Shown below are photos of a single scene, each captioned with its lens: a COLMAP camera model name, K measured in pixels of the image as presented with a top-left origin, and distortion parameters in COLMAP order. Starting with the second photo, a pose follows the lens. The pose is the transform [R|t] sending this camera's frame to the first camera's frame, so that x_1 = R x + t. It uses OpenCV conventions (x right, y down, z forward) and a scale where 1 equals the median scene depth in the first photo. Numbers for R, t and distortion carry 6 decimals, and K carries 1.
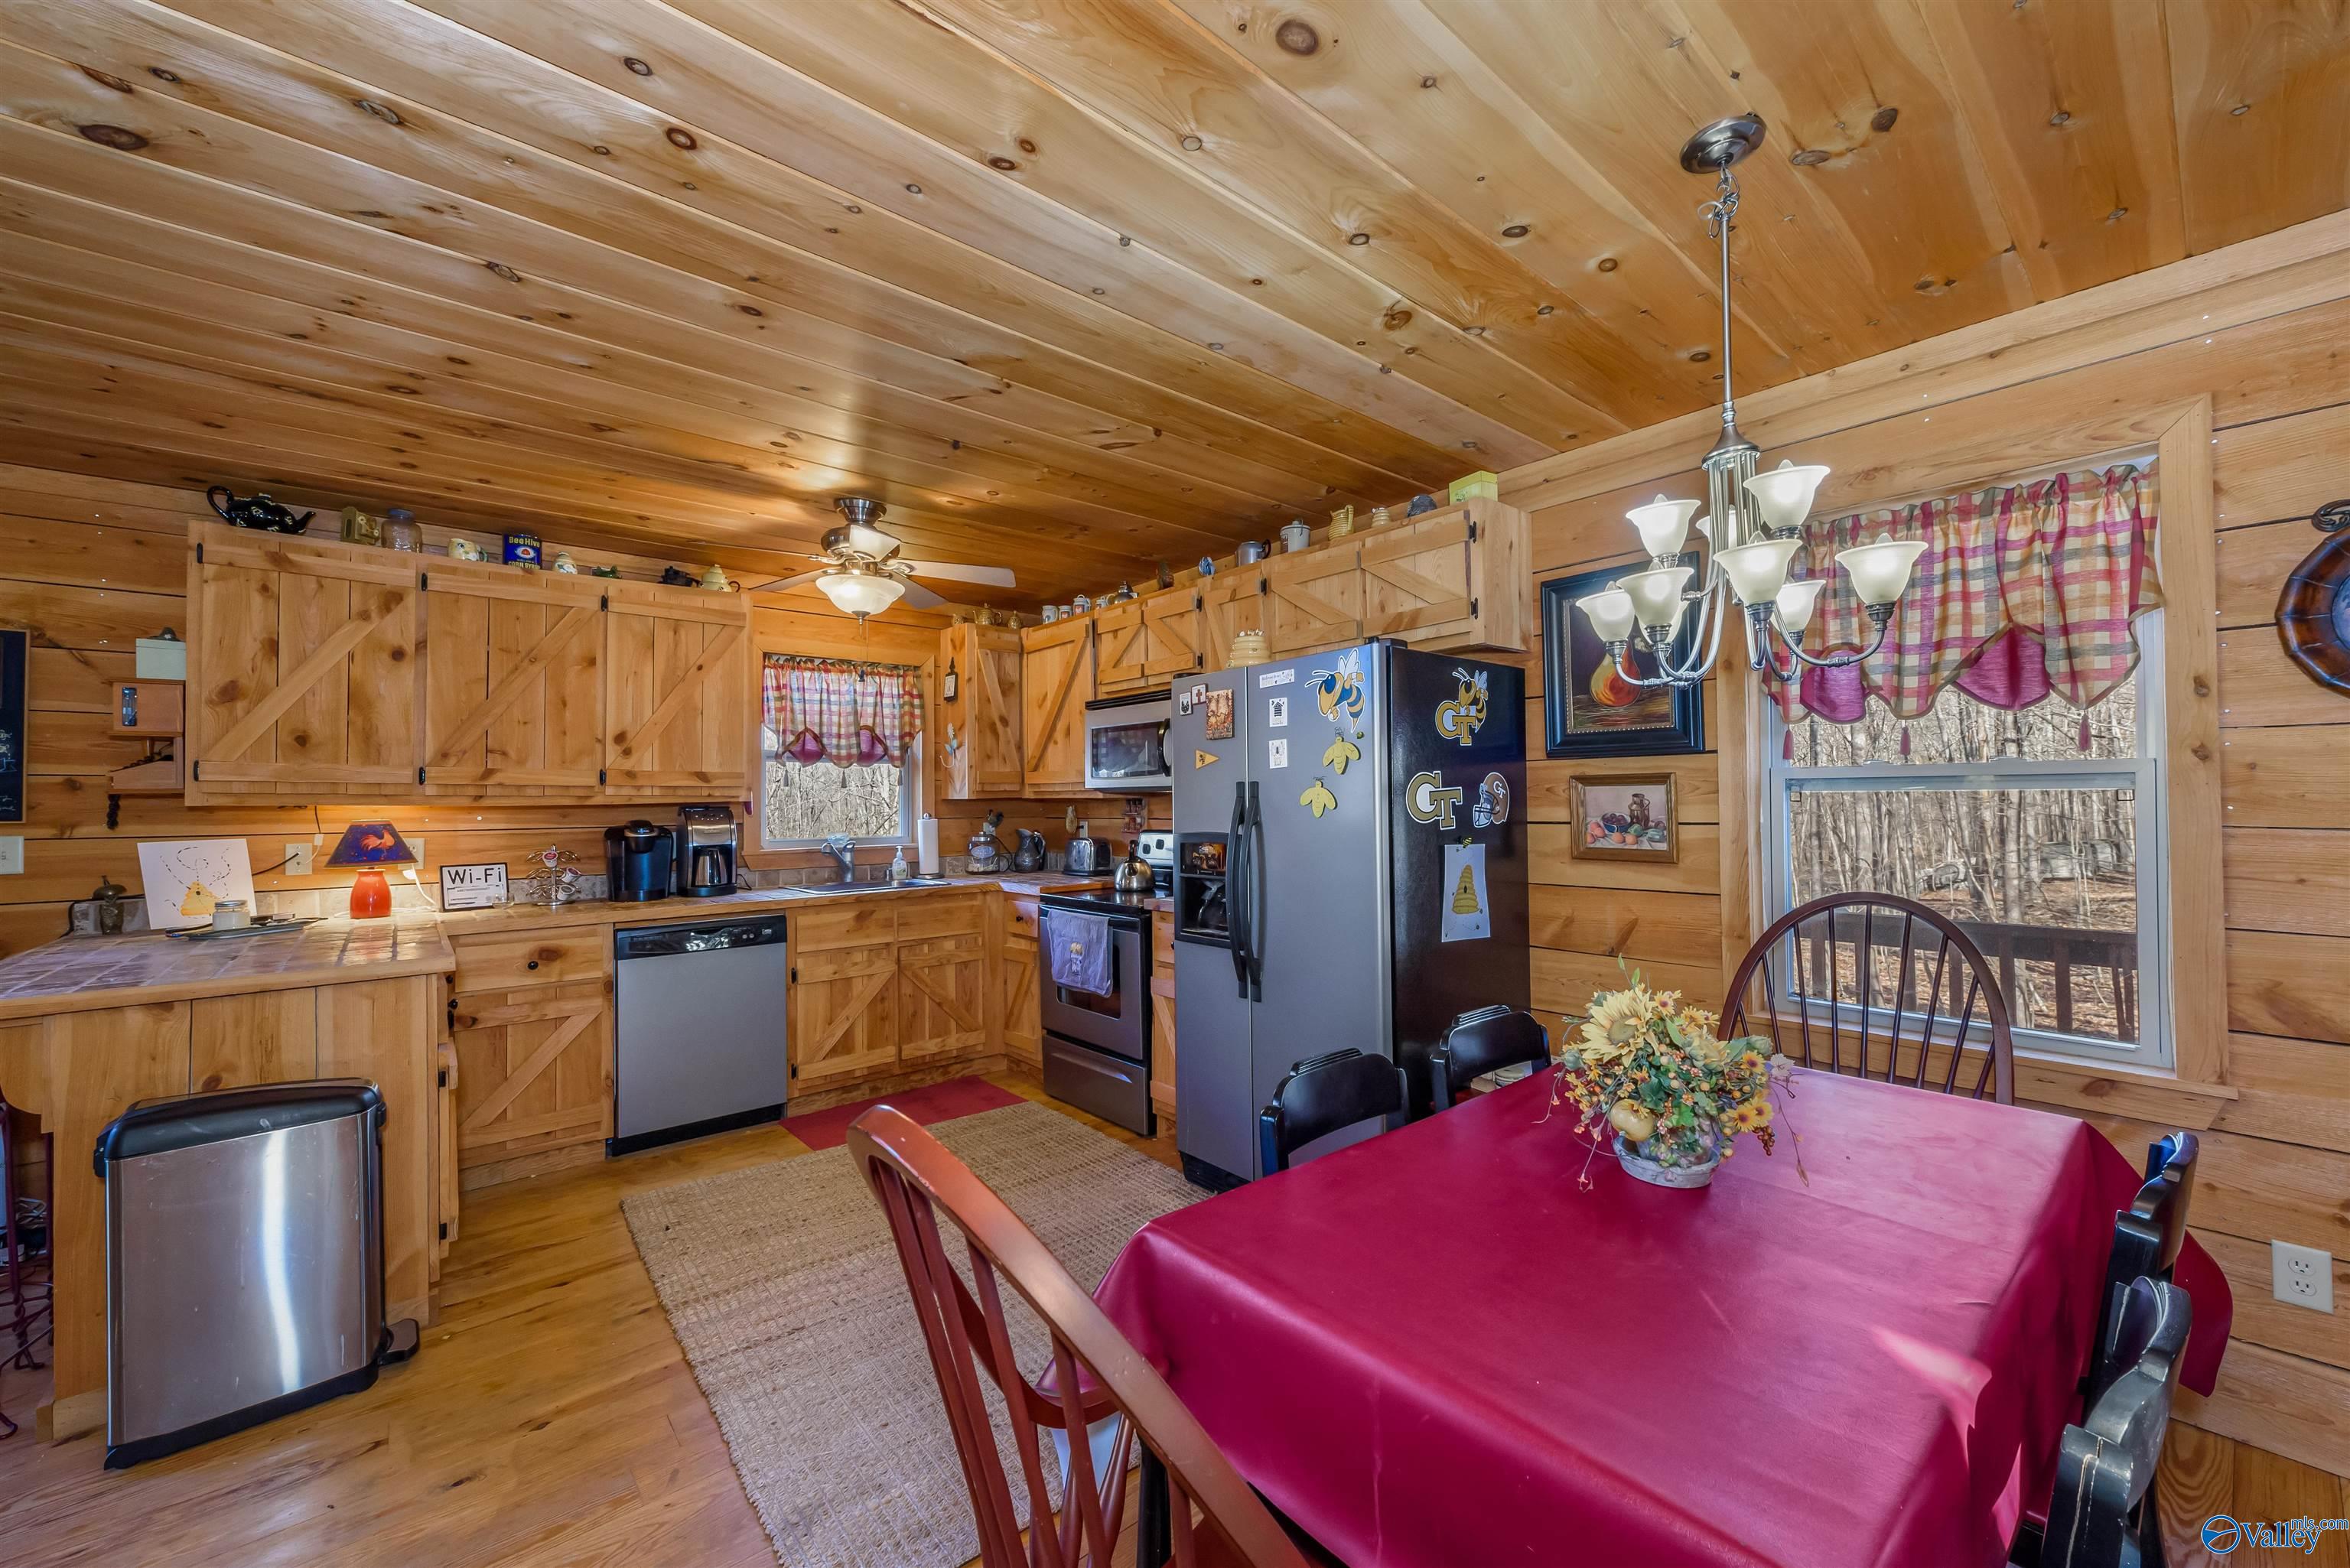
lens RADIAL K [[917.4, 0, 1197.5], [0, 917.4, 792.2], [0, 0, 1]] dist [0.008760, -0.001071]
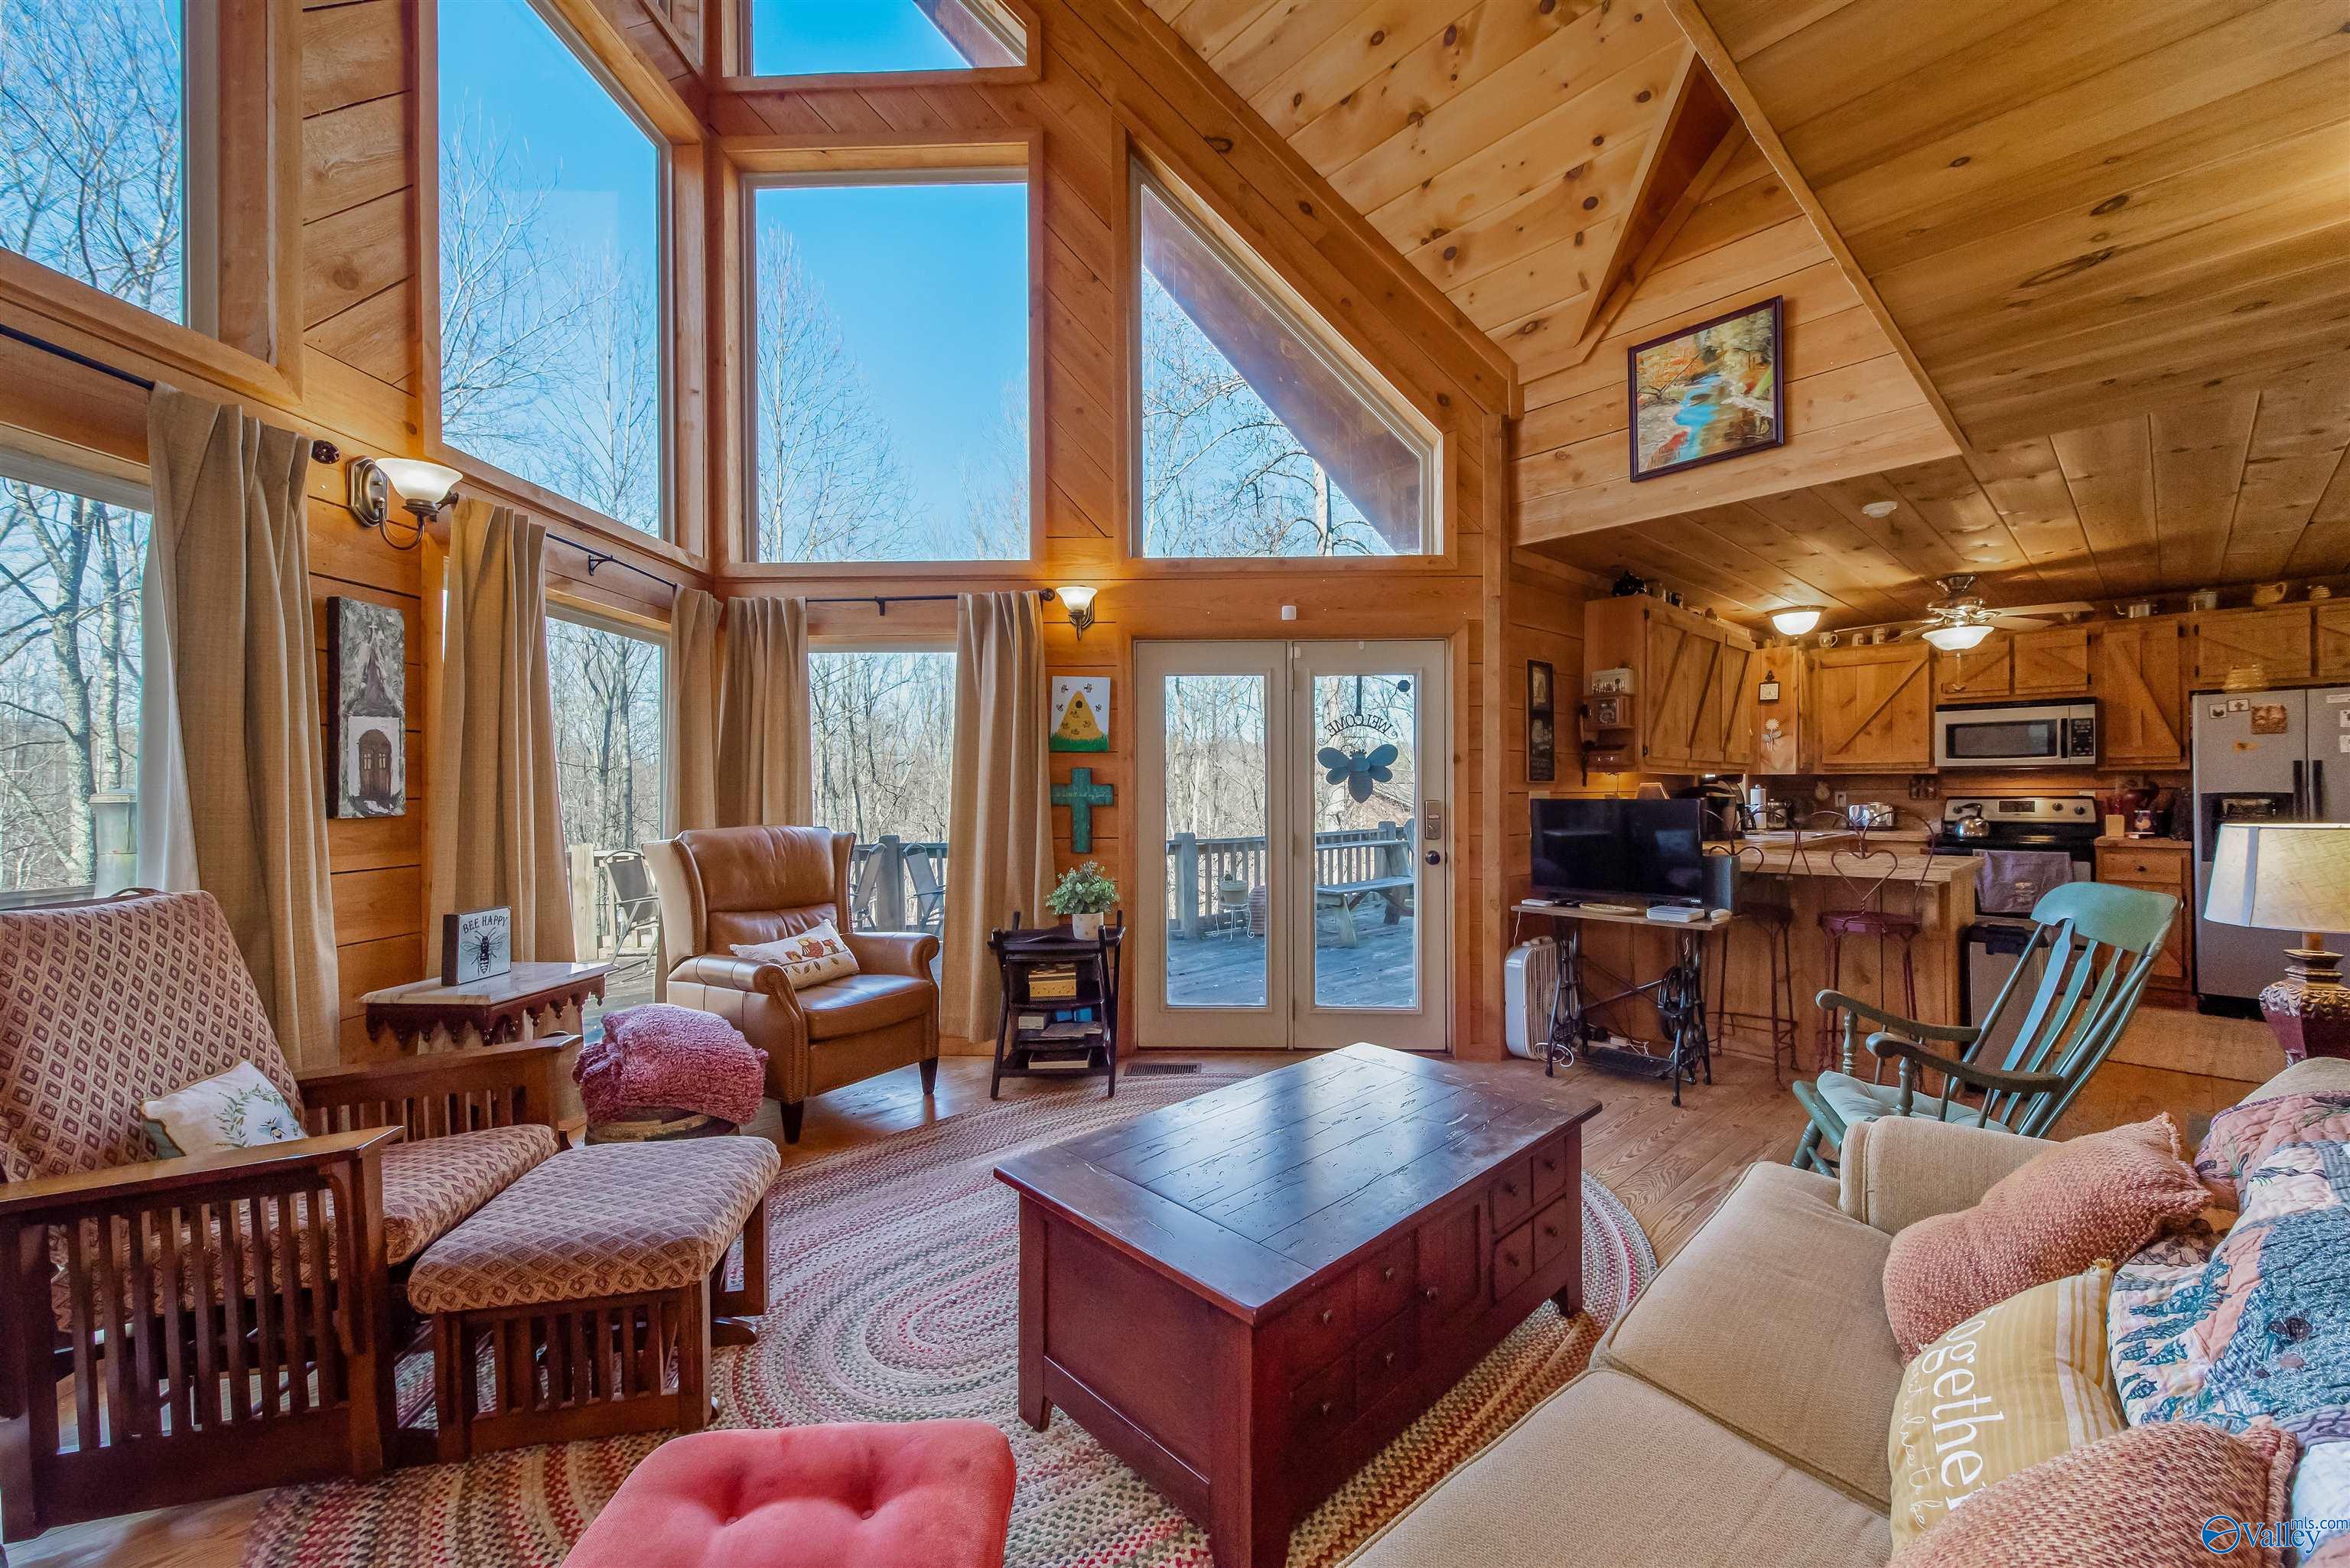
lens RADIAL K [[912.2, 0, 1201.4], [0, 912.2, 788.4], [0, 0, 1]] dist [0.006150, -0.000568]
pose [[0.999600, 0.004501, 0.027925, -1.666454], [-0.004799, 0.999932, 0.010624, 0.025685], [-0.027876, -0.010754, 0.999554, -0.490019]]
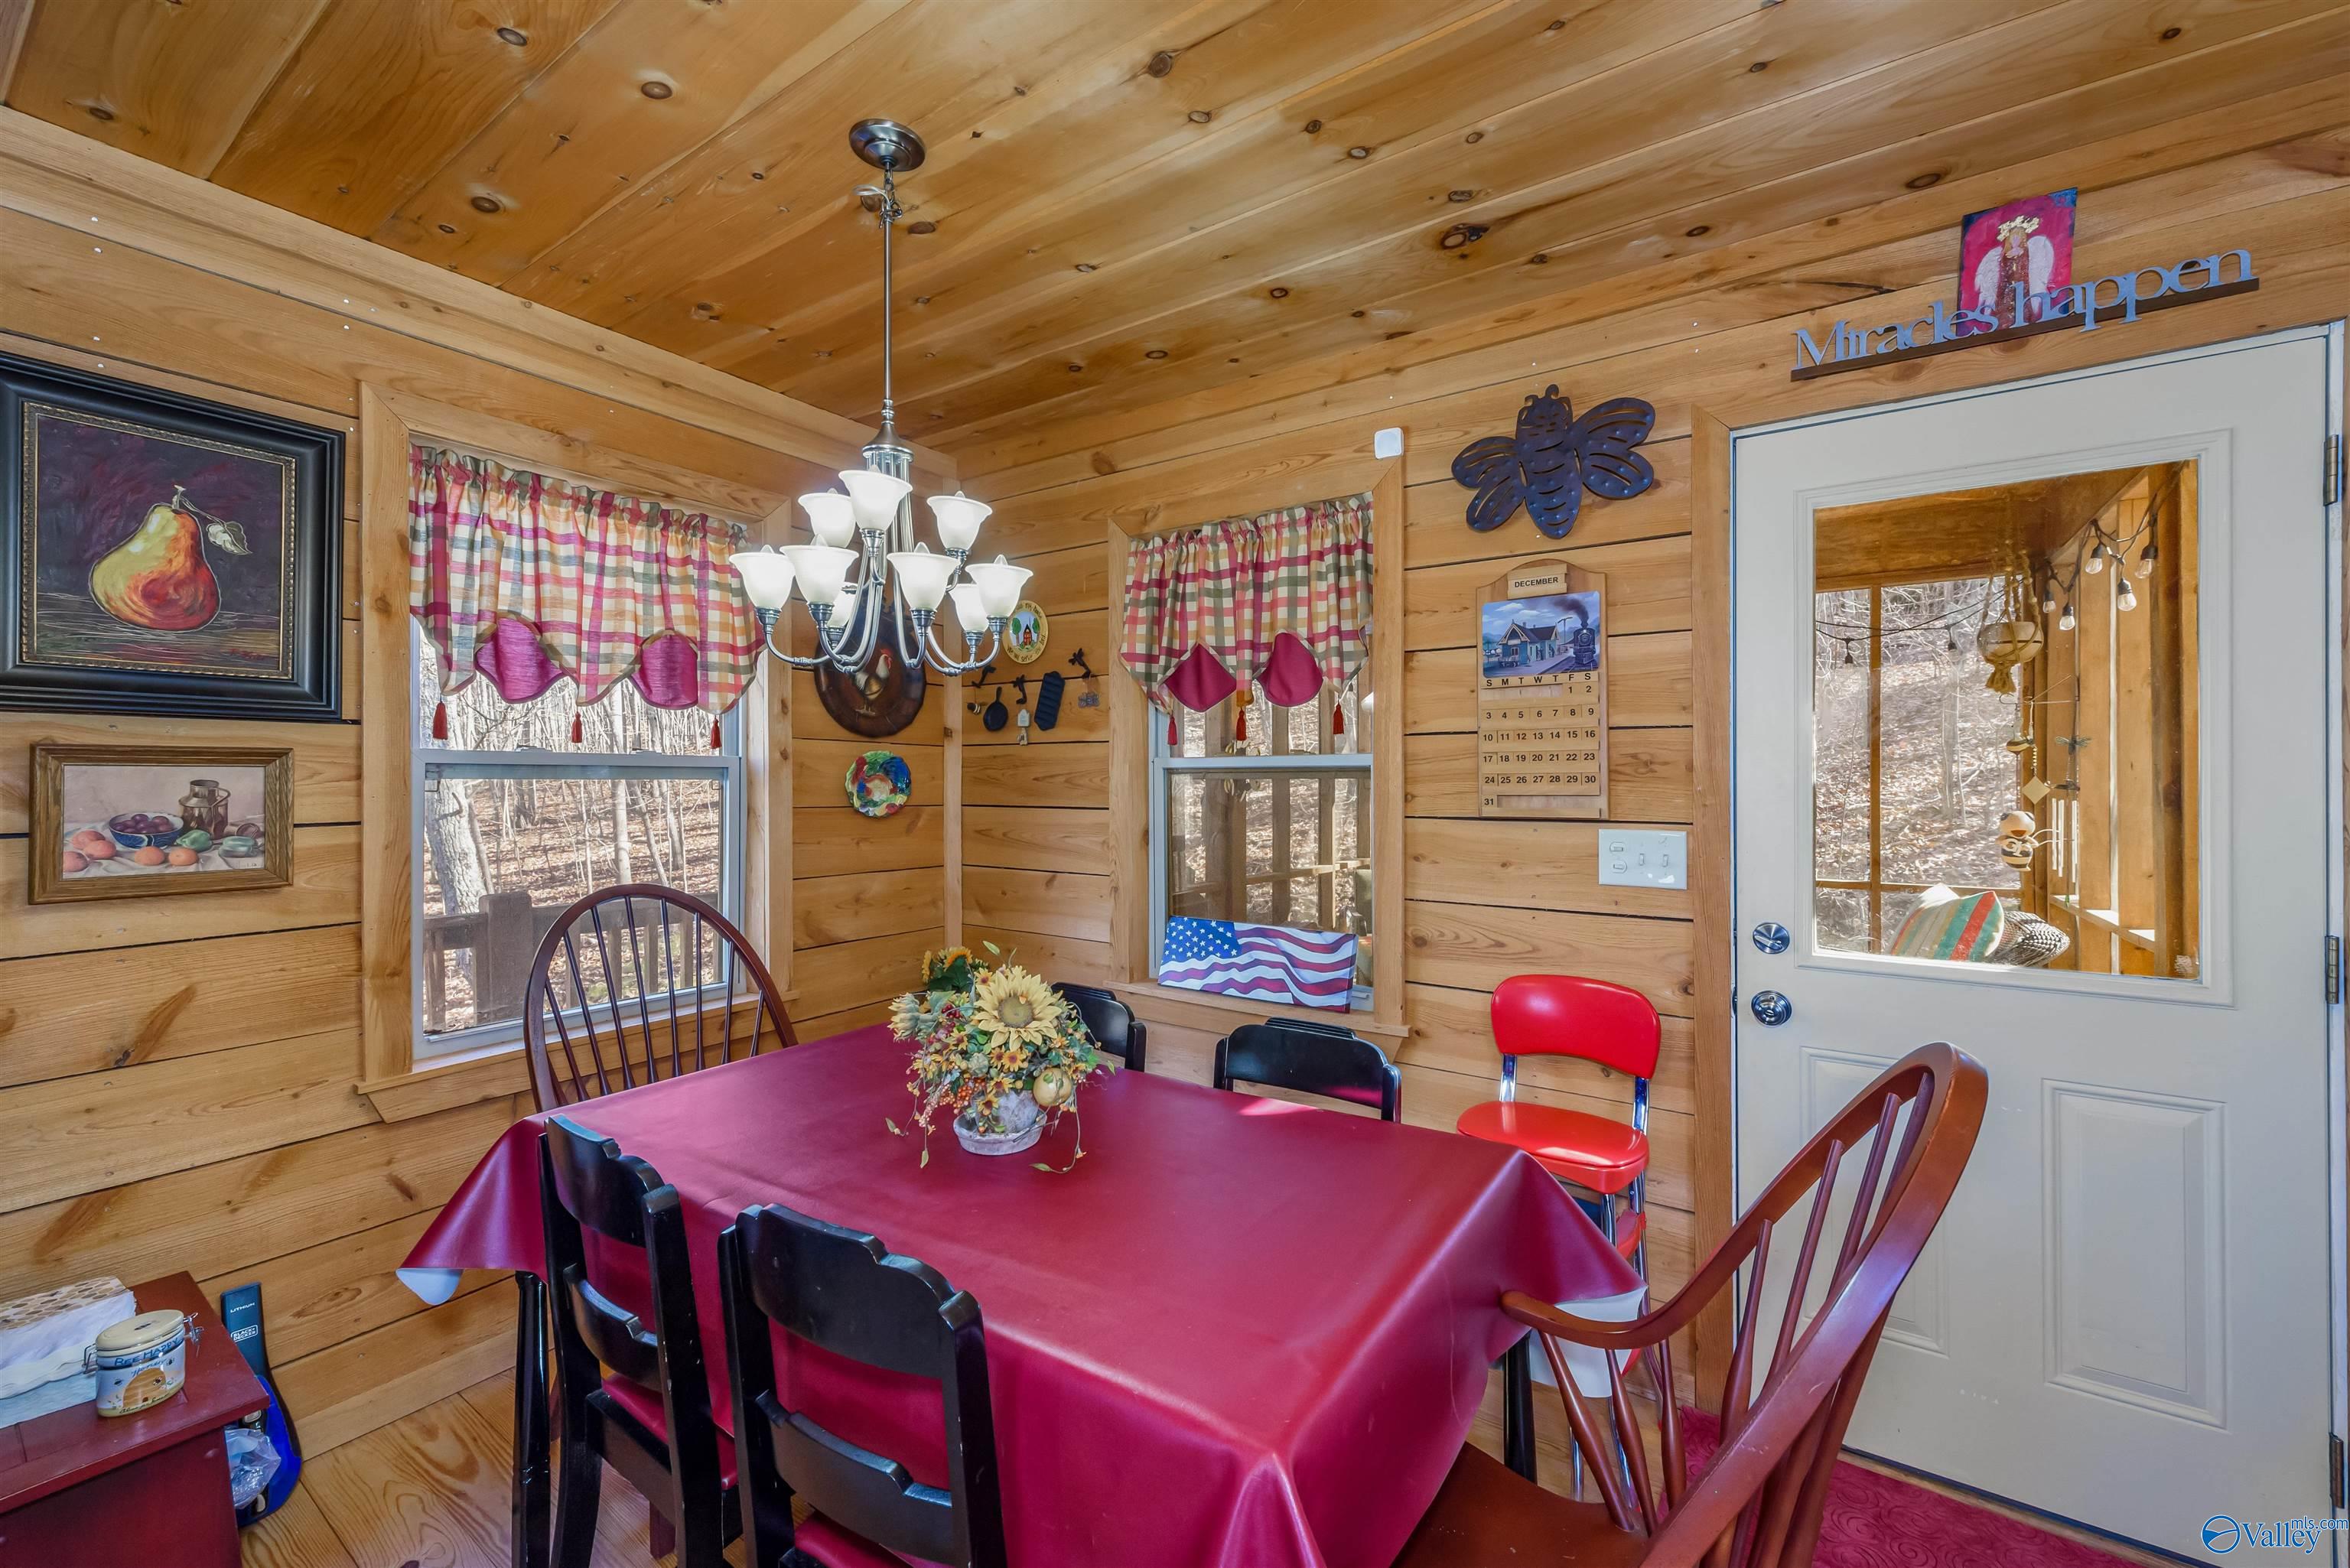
lens RADIAL K [[915.1, 0, 1199.5], [0, 915.1, 778.4], [0, 0, 1]] dist [0.008271, -0.000332]
pose [[-0.254061, 0.009824, 0.967138, -0.226992], [-0.005546, 0.999917, -0.011614, 0.003137], [-0.967172, -0.008314, -0.253986, 0.425543]]
